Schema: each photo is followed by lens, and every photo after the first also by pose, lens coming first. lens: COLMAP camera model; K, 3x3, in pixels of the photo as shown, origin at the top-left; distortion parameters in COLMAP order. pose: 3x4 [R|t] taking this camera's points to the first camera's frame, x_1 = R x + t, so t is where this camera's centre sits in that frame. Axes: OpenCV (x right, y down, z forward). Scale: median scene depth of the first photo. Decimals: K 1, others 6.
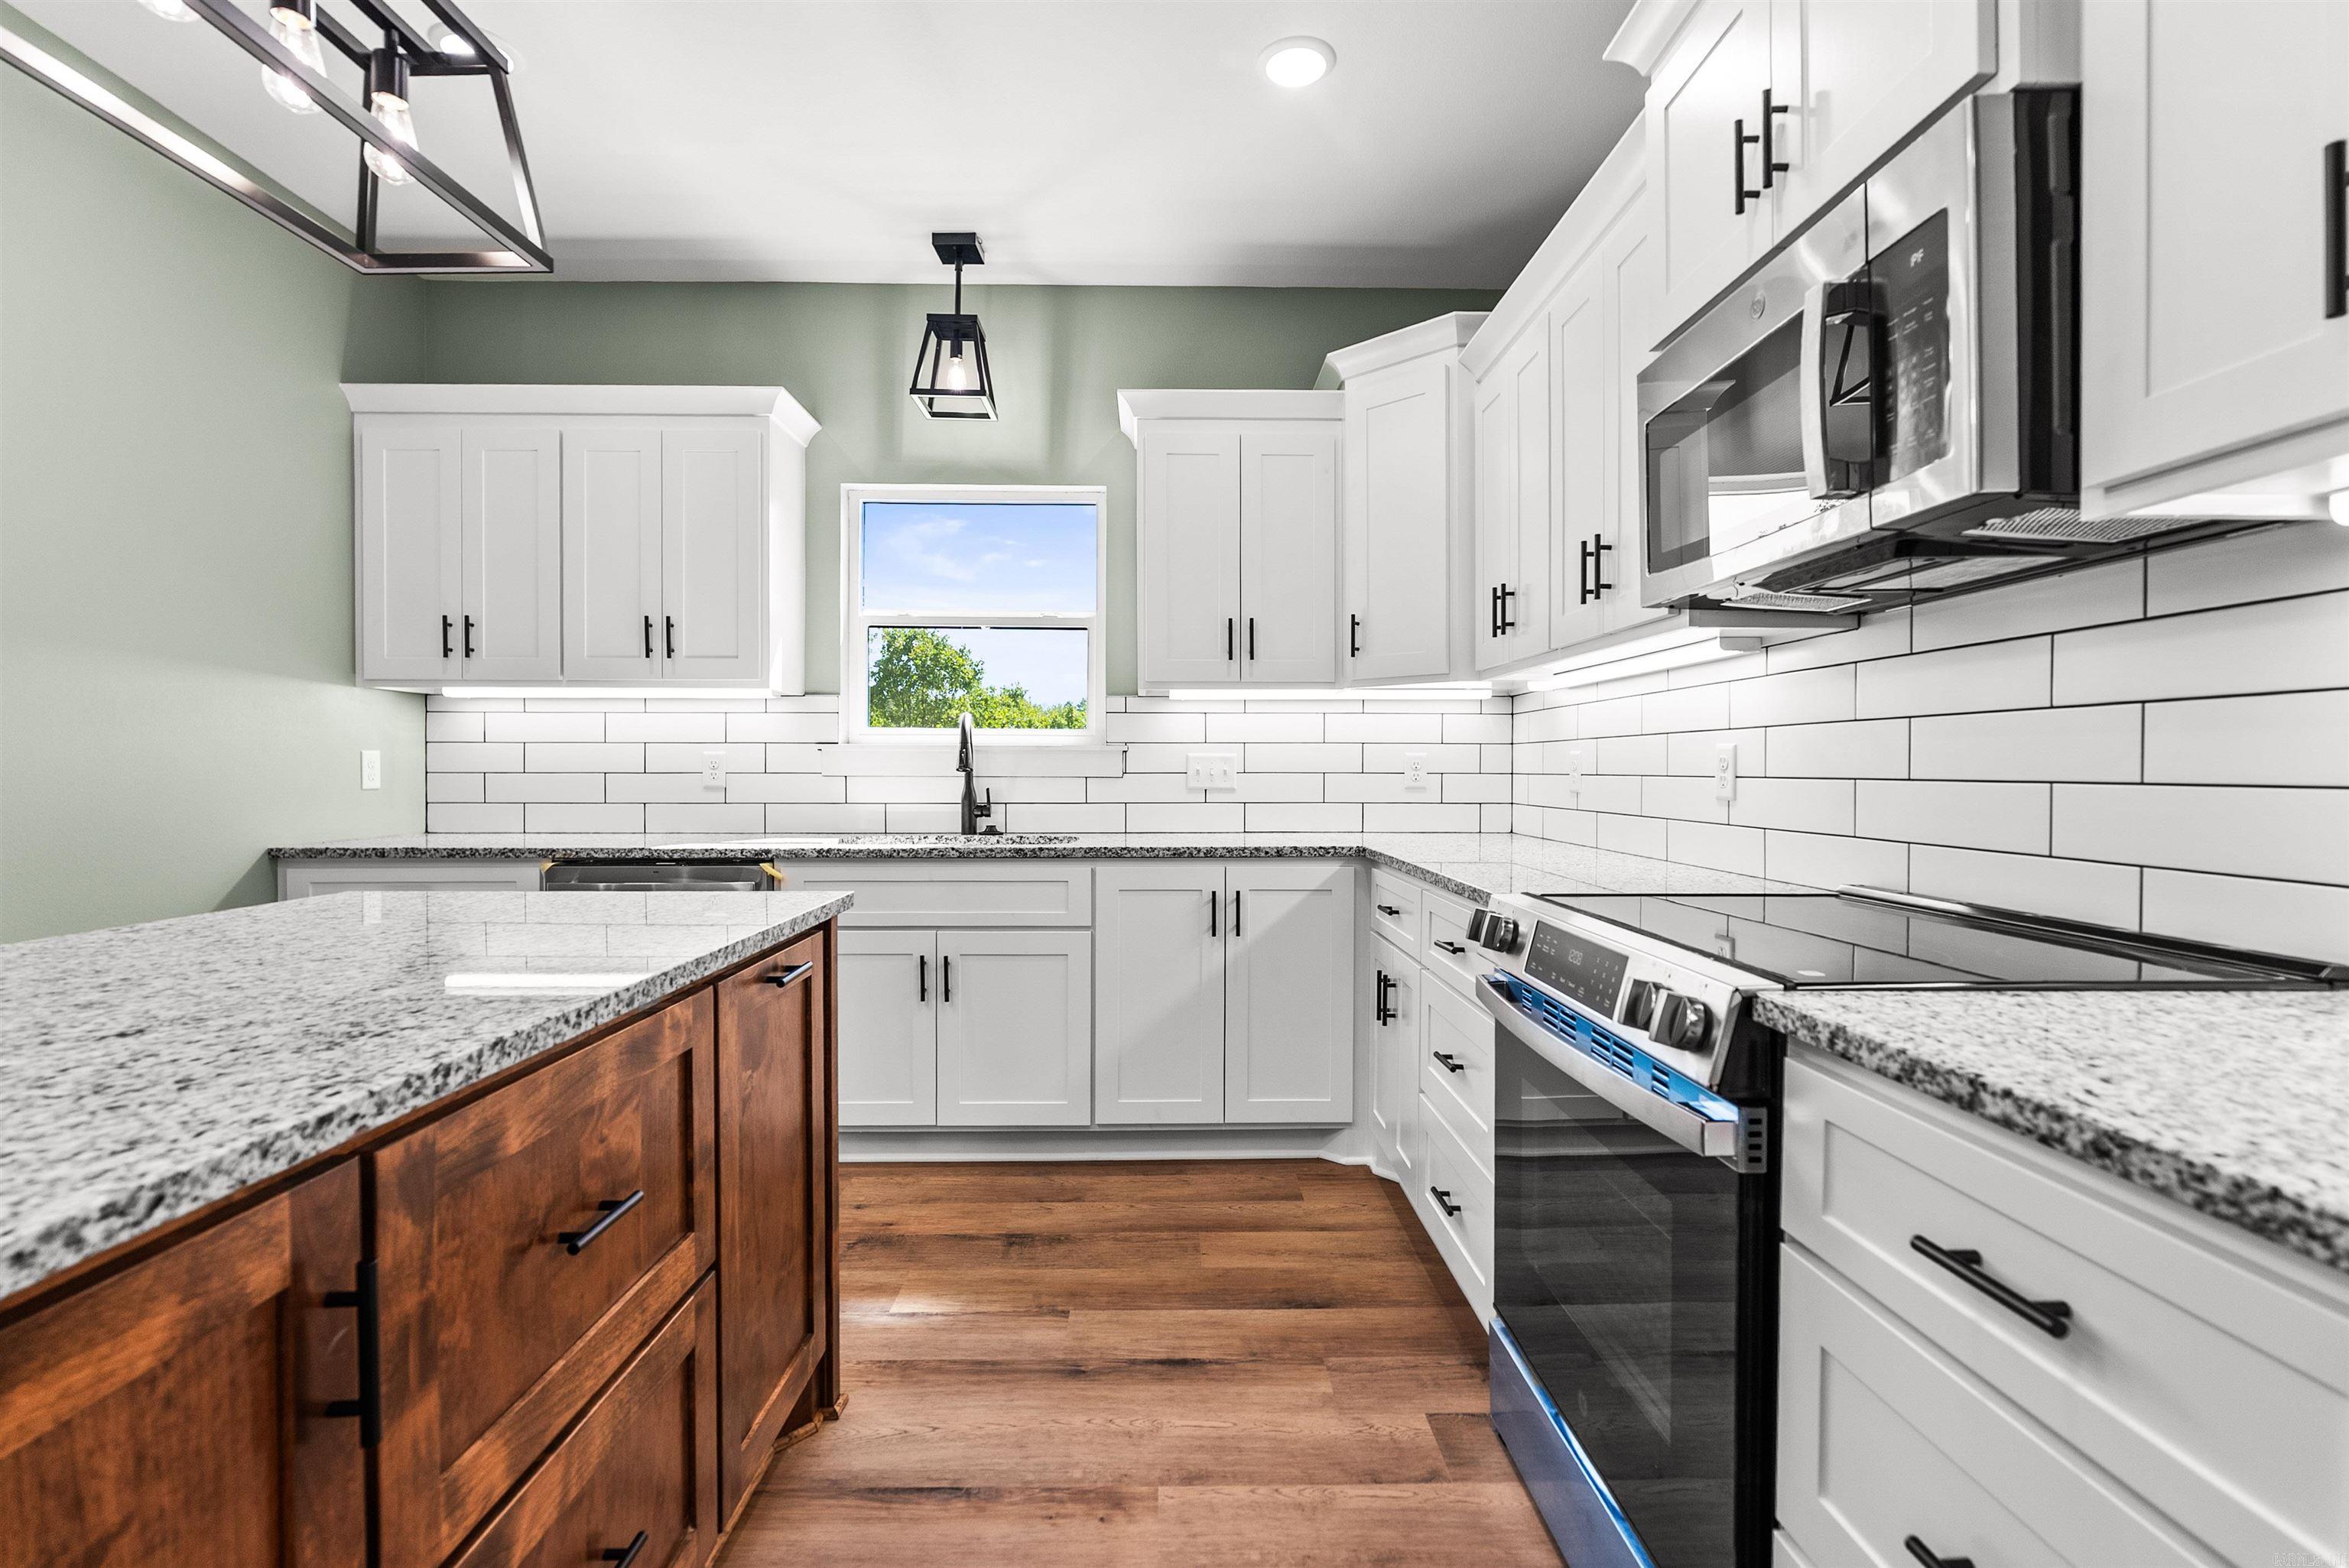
lens RADIAL K [[1046.3, 0, 1169.8], [0, 1046.3, 782.4], [0, 0, 1]] dist [-0.014147, 0.003257]
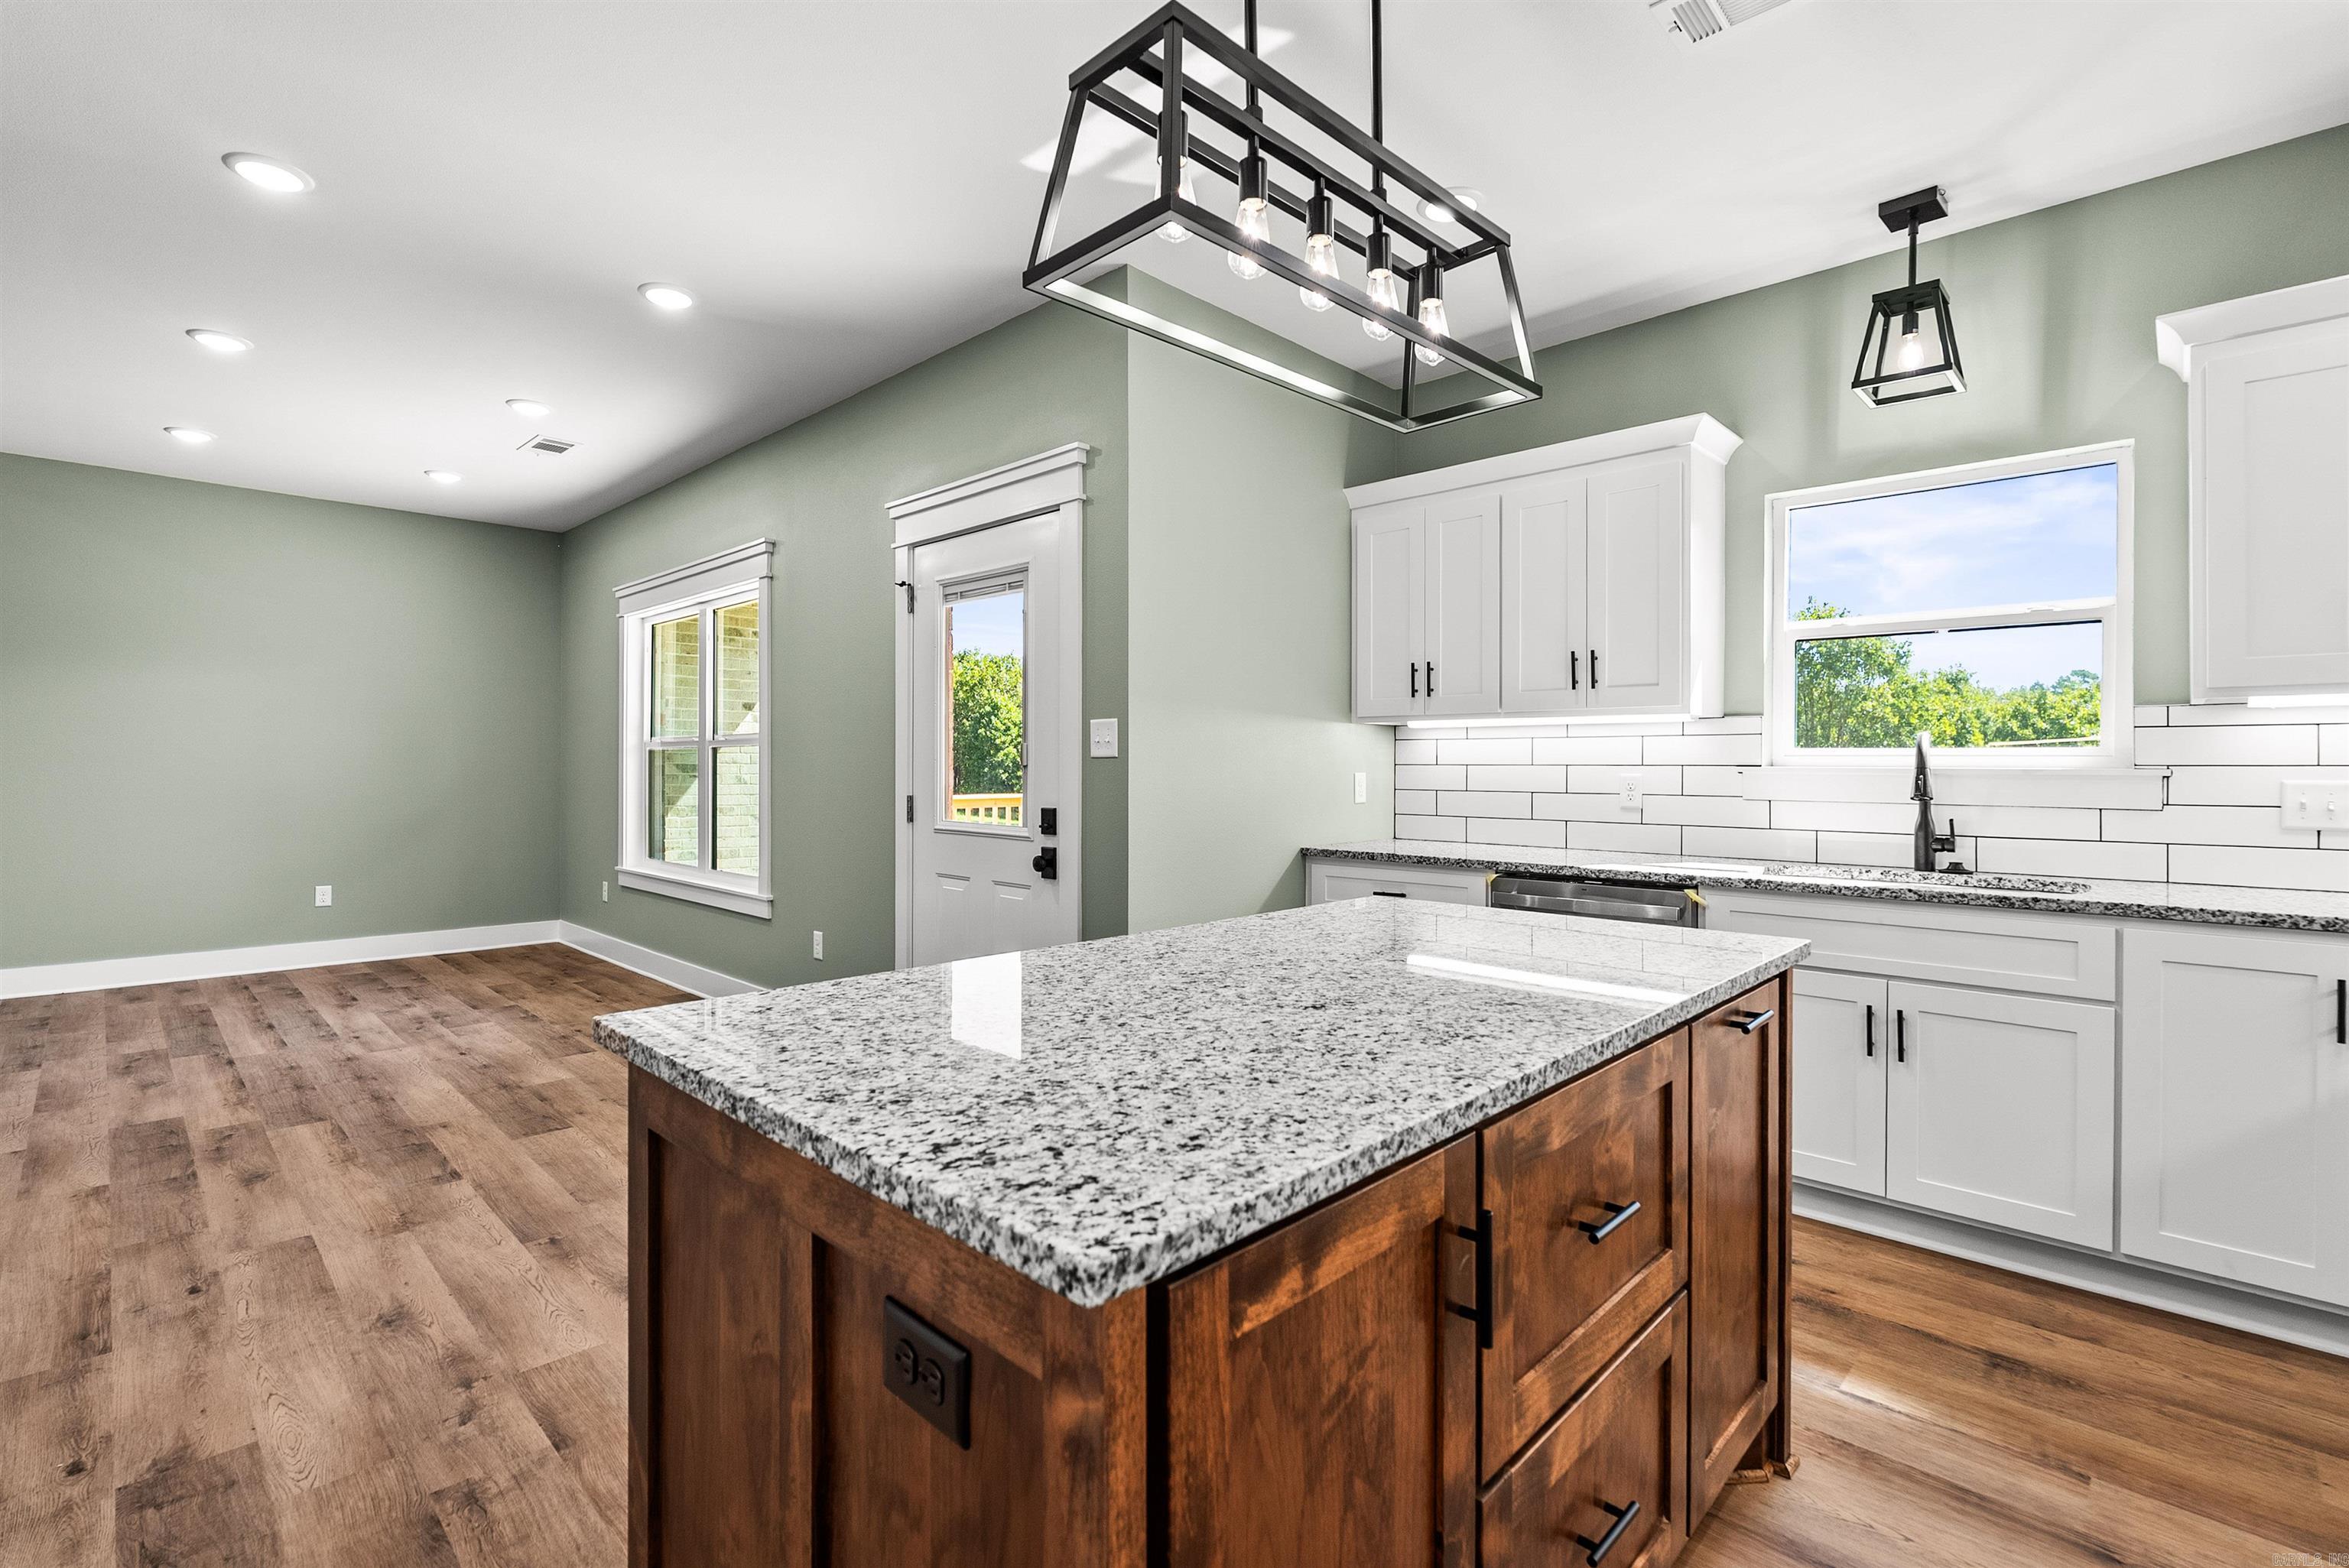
lens RADIAL K [[1046.3, 0, 1183.6], [0, 1046.3, 766.0], [0, 0, 1]] dist [-0.014147, 0.003257]
pose [[0.707538, 0.001739, -0.706673, -0.019761], [-0.012184, 0.999878, -0.009739, -0.025965], [0.706570, 0.015501, 0.707473, -0.063380]]
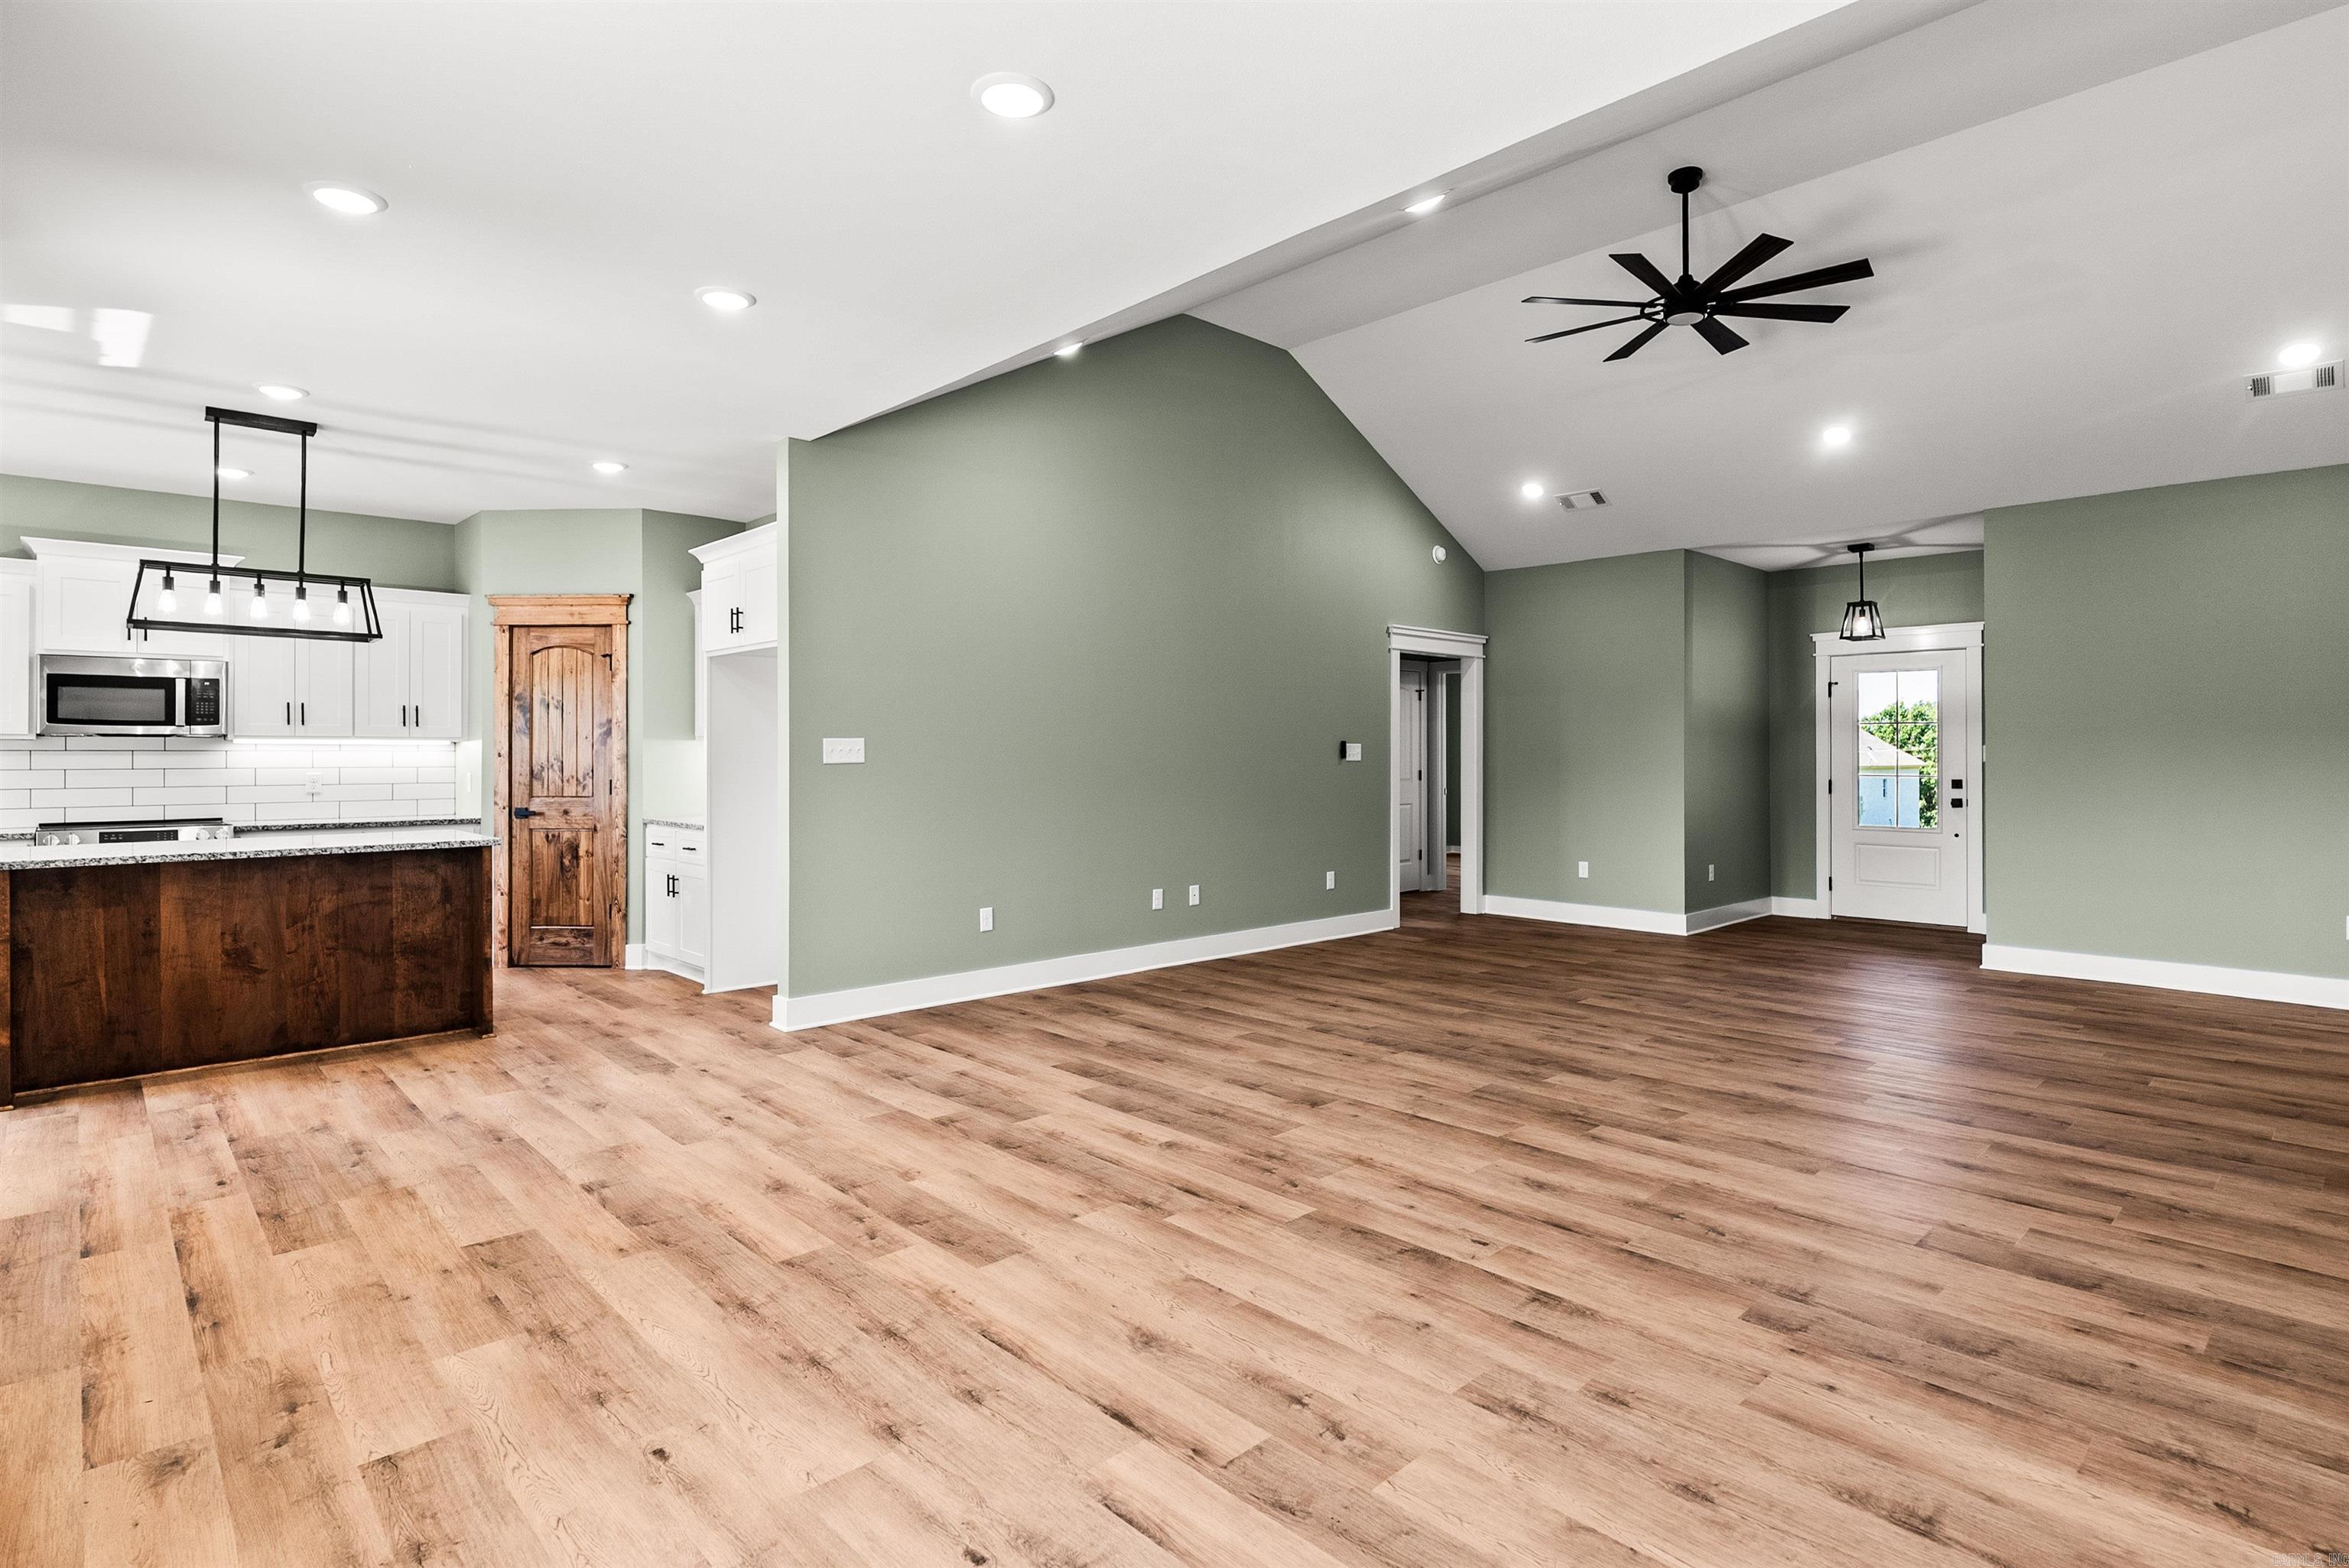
lens RADIAL K [[1167.3, 0, 1190.8], [0, 1167.3, 759.1], [0, 0, 1]] dist [-0.006288, 0.002901]
pose [[-0.679051, -0.005406, 0.734071, -2.536012], [0.011335, 0.999776, 0.017849, -0.069315], [-0.734004, 0.020441, -0.678838, 0.504492]]
